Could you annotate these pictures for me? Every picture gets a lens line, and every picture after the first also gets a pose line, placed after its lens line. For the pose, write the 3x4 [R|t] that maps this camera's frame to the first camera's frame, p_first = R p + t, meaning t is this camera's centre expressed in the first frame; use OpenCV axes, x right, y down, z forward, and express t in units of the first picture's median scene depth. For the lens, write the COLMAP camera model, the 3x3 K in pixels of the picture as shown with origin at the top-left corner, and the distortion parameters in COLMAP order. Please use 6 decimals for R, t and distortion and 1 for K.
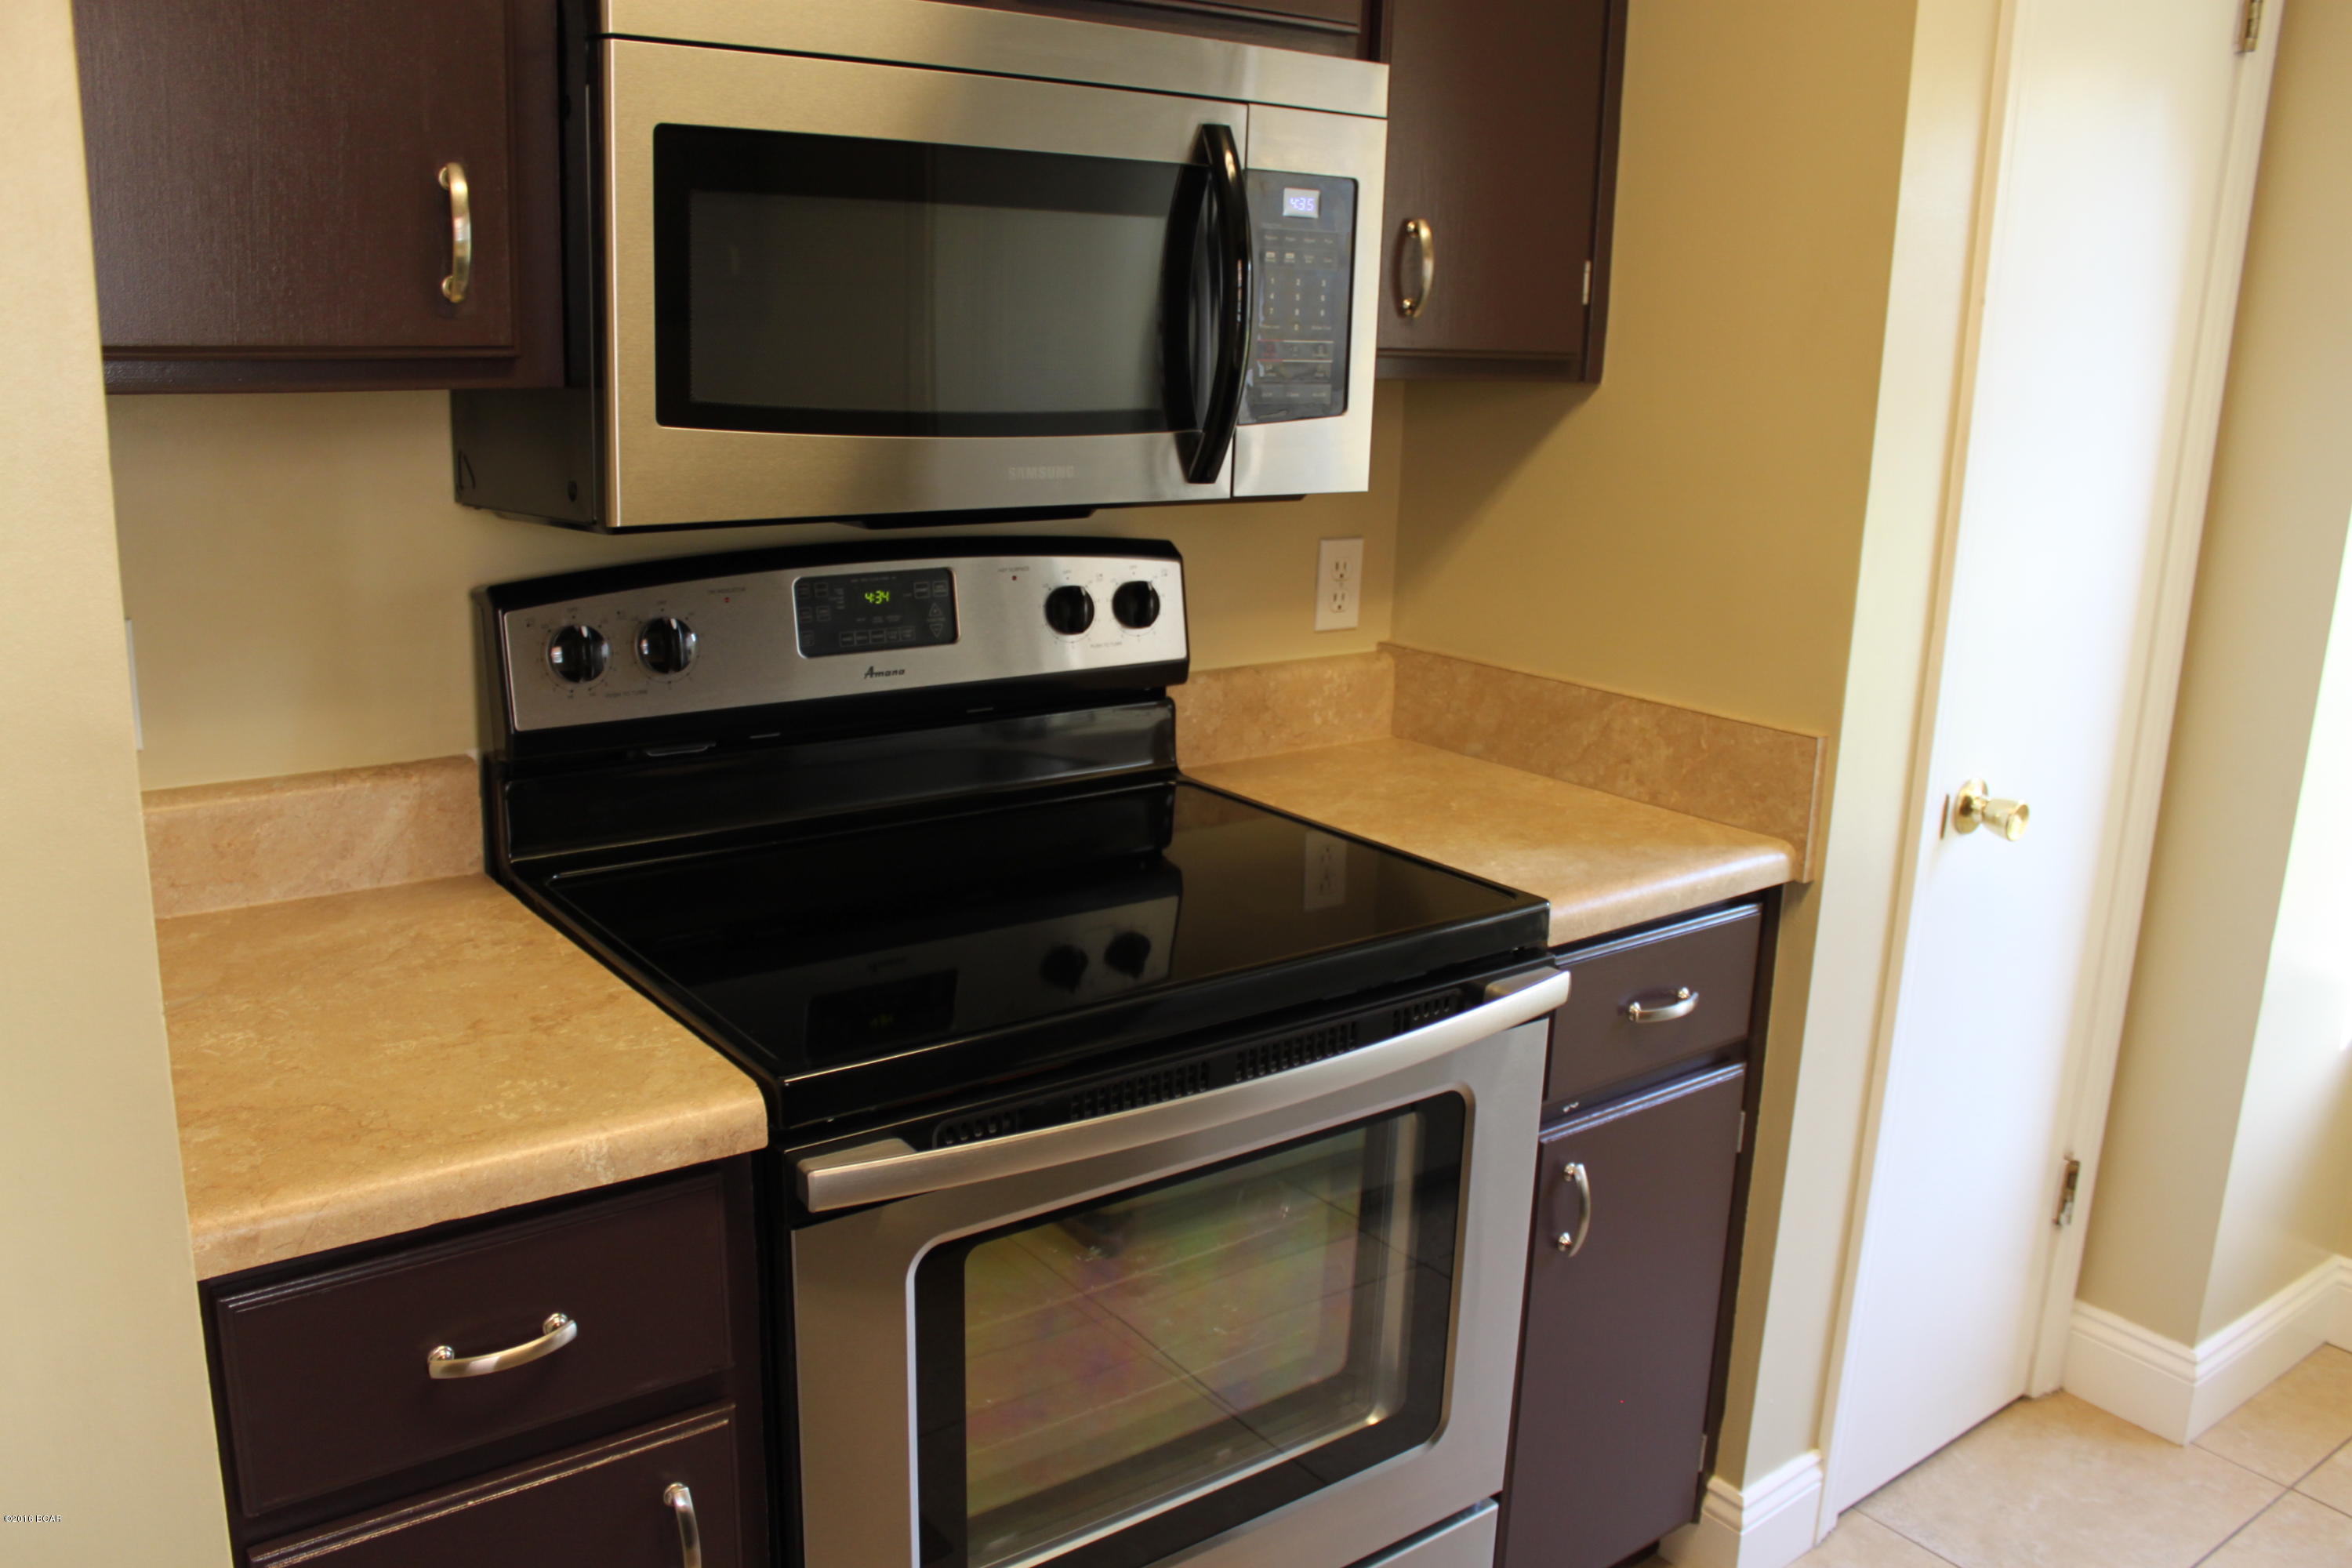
lens RADIAL K [[1920.5, 0, 1176.0], [0, 1920.5, 784.0], [0, 0, 1]] dist [-0.114541, 0.009988]
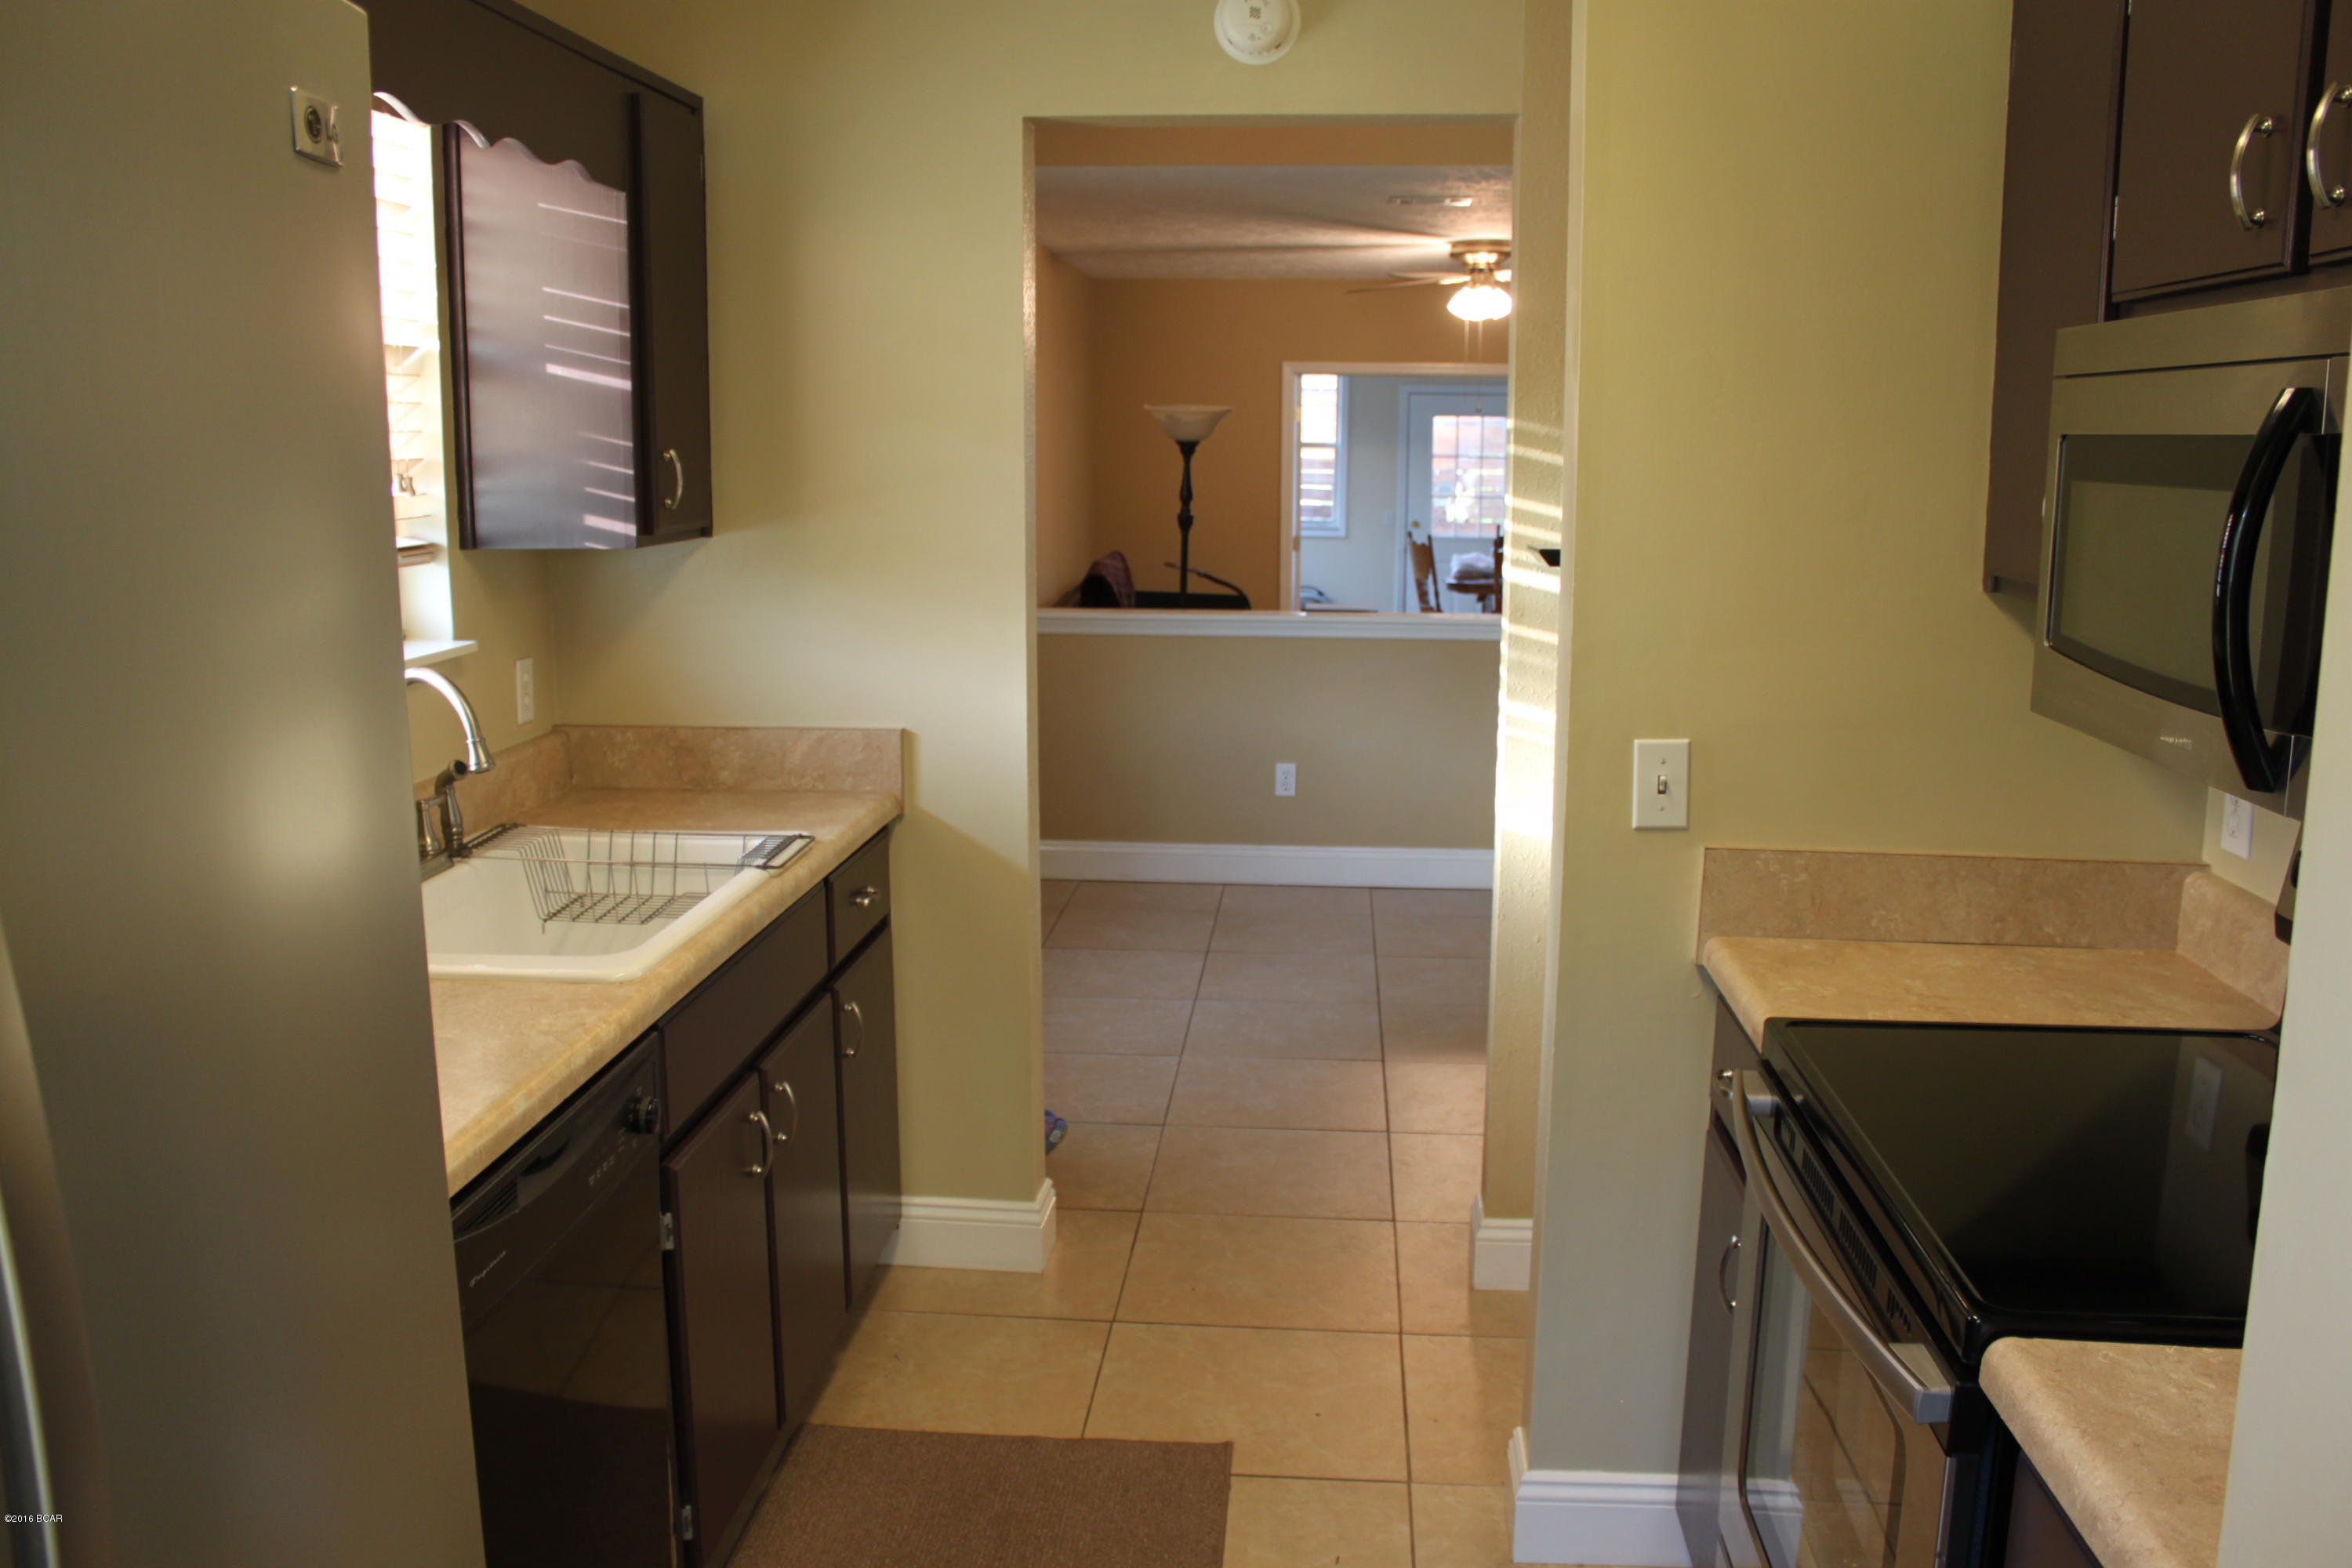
lens RADIAL K [[1920.5, 0, 1176.0], [0, 1920.5, 784.0], [0, 0, 1]] dist [-0.114541, 0.009988]
pose [[-0.661532, 0.096458, -0.743688, 1.089873], [-0.217099, 0.924595, 0.313037, -0.353624], [0.717805, 0.368538, -0.590708, 1.276235]]
